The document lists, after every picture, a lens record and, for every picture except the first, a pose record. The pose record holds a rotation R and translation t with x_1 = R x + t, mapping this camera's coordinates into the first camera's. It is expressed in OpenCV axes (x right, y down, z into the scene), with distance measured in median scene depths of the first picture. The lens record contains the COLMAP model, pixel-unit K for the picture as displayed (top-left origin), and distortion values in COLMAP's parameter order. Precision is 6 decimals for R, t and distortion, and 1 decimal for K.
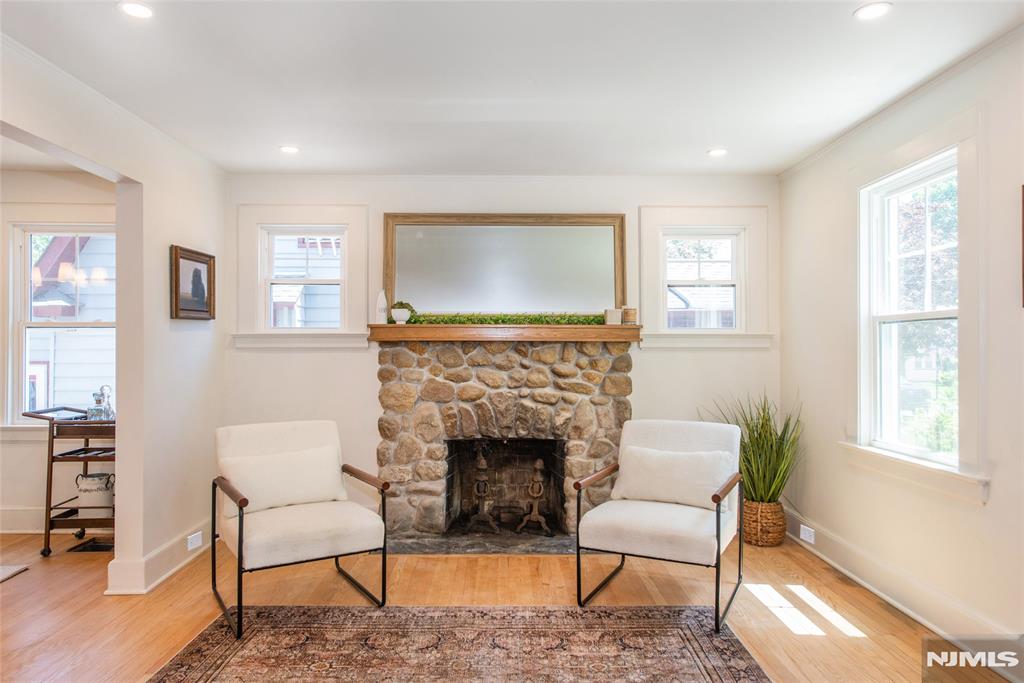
lens RADIAL K [[668.9, 0, 512.2], [0, 668.9, 343.2], [0, 0, 1]] dist [0.017816, -0.005593]
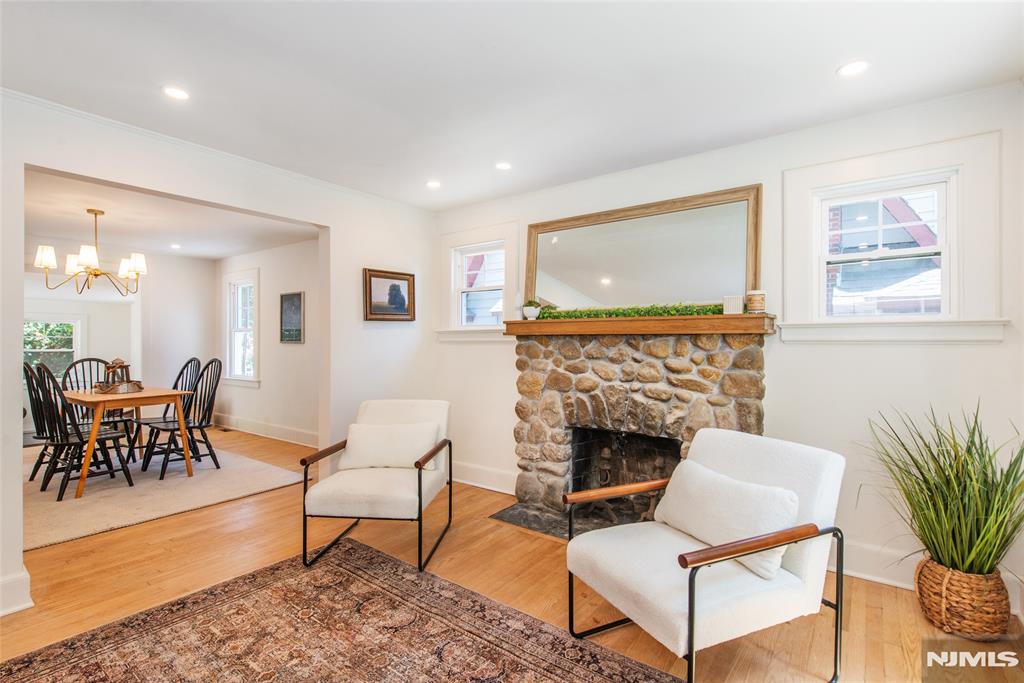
lens RADIAL K [[479.4, 0, 515.9], [0, 479.4, 345.1], [0, 0, 1]] dist [0.005736, -0.000792]
pose [[0.793924, 0.003764, -0.608006, 0.307190], [0.004427, 0.999919, 0.011971, 0.003888], [0.608002, -0.012196, 0.793842, 0.339966]]
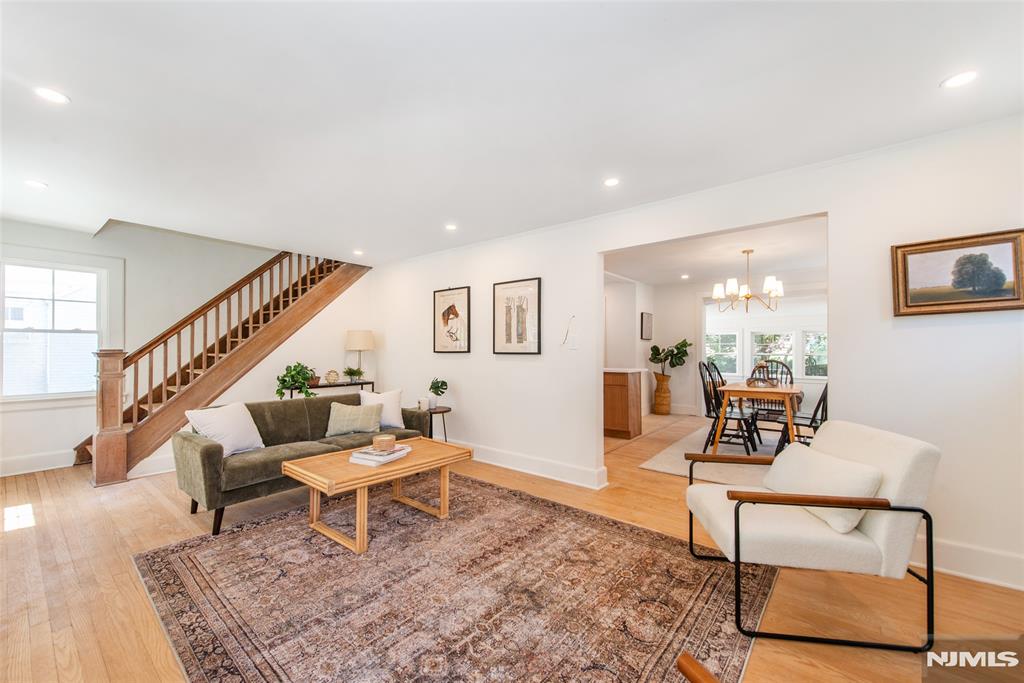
lens RADIAL K [[403.8, 0, 506.8], [0, 403.8, 343.5], [0, 0, 1]] dist [0.013406, -0.000006]
pose [[-0.646624, -0.010927, -0.762731, 0.312596], [0.005758, 0.999799, -0.019204, 0.011920], [0.762787, -0.016809, -0.646431, 0.819113]]
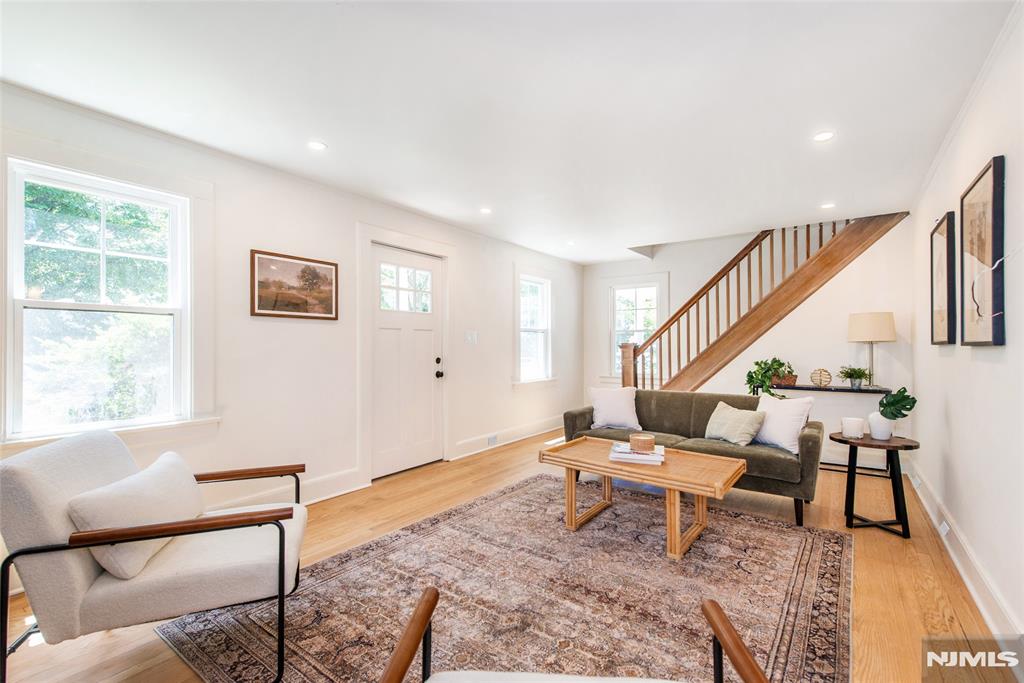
lens RADIAL K [[457.6, 0, 507.8], [0, 457.6, 342.9], [0, 0, 1]] dist [0.016799, 0.000074]
pose [[-0.798776, 0.007980, 0.601575, -0.317778], [-0.001432, 0.999884, -0.015164, 0.023442], [-0.601626, -0.012974, -0.798672, 0.897608]]
